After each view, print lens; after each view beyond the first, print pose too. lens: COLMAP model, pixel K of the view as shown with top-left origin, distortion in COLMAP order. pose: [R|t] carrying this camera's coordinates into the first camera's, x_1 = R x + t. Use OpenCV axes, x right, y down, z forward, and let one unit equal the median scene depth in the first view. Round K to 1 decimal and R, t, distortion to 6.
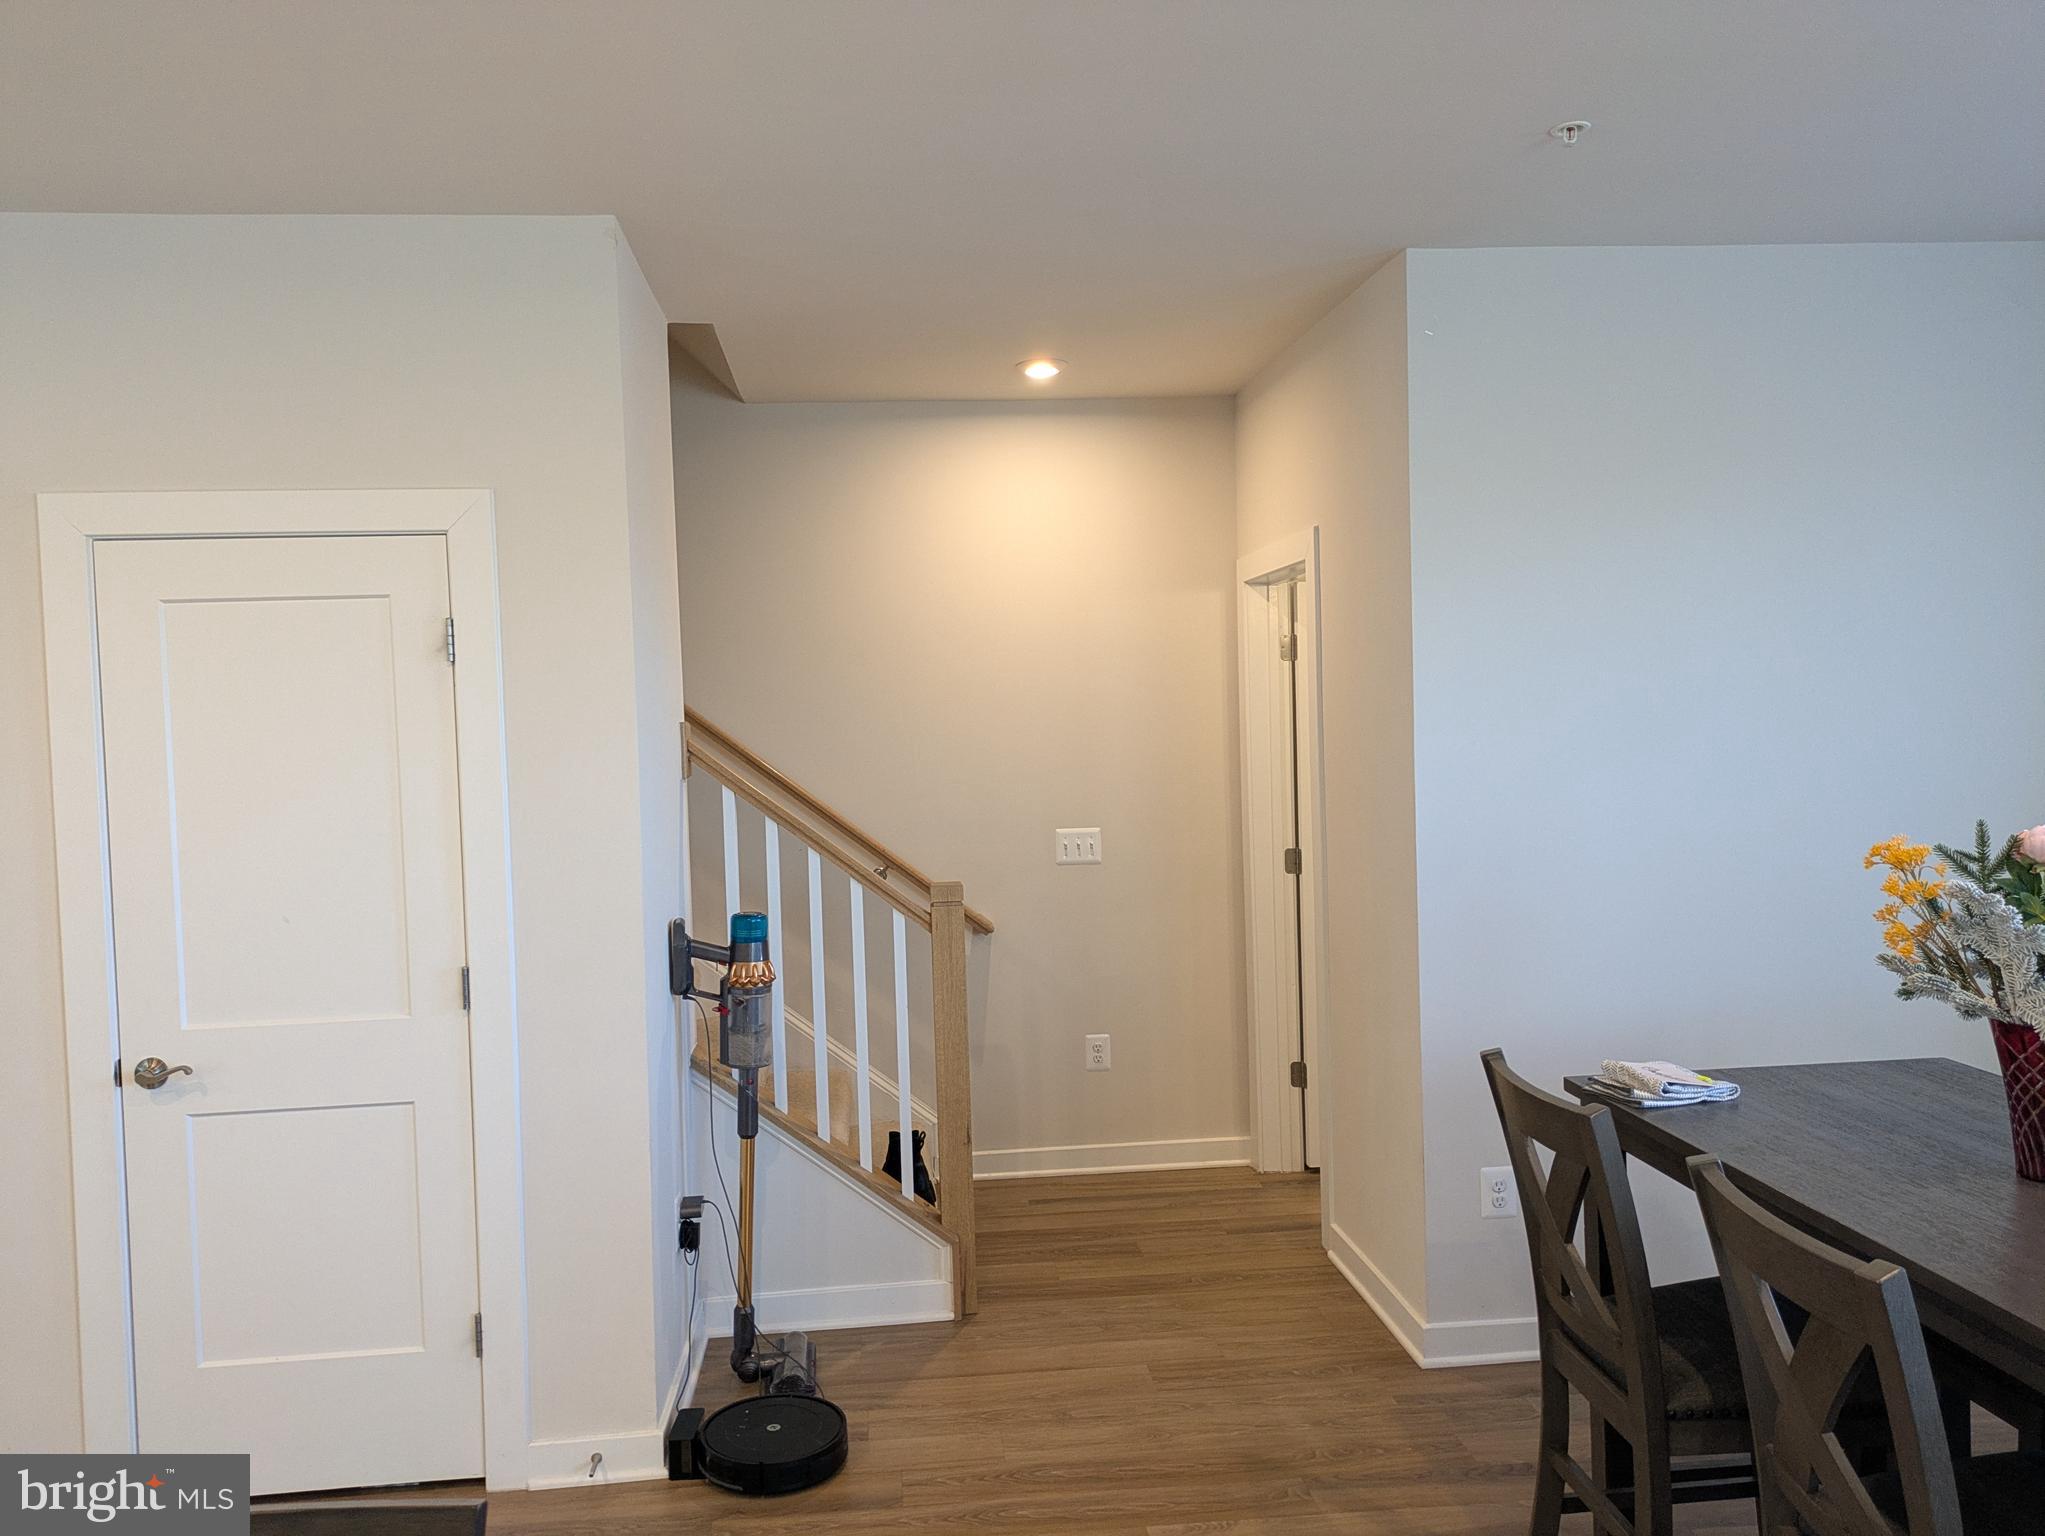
lens RADIAL K [[1480.9, 0, 1022.5], [0, 1480.9, 768.0], [0, 0, 1]] dist [0.069642, -0.075953]
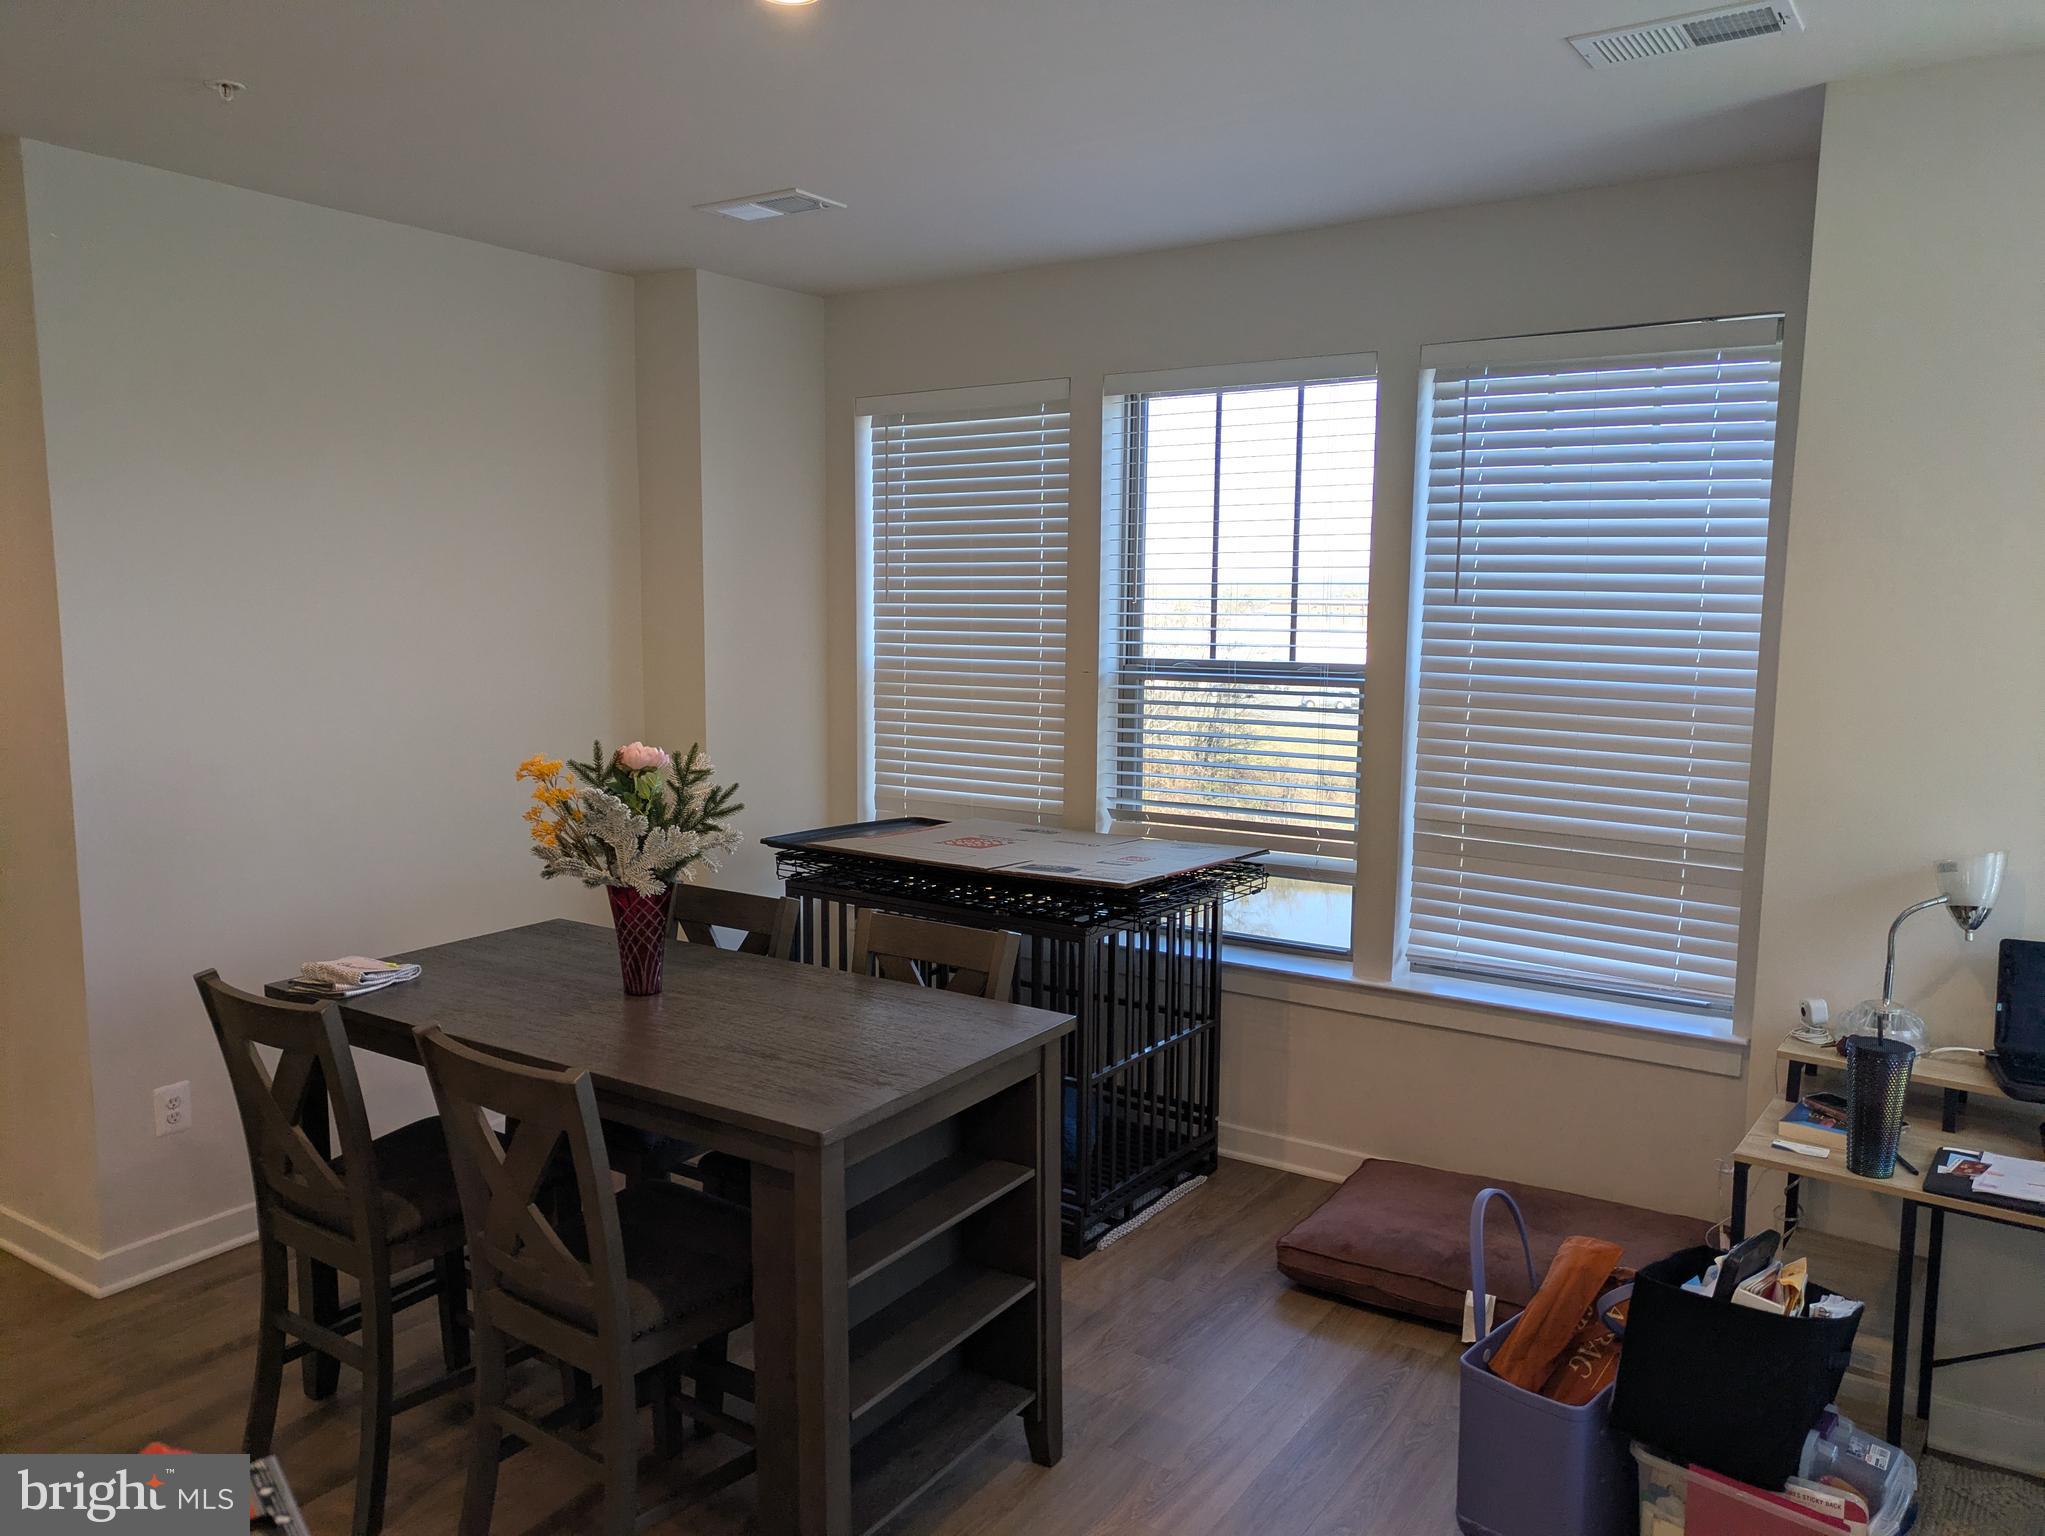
lens RADIAL K [[1480.9, 0, 1022.5], [0, 1480.9, 768.0], [0, 0, 1]] dist [0.069642, -0.075953]
pose [[0.616813, -0.056860, 0.785053, -0.175233], [-0.001319, 0.997311, 0.073269, -0.038515], [-0.787109, -0.046229, 0.615080, -0.123068]]
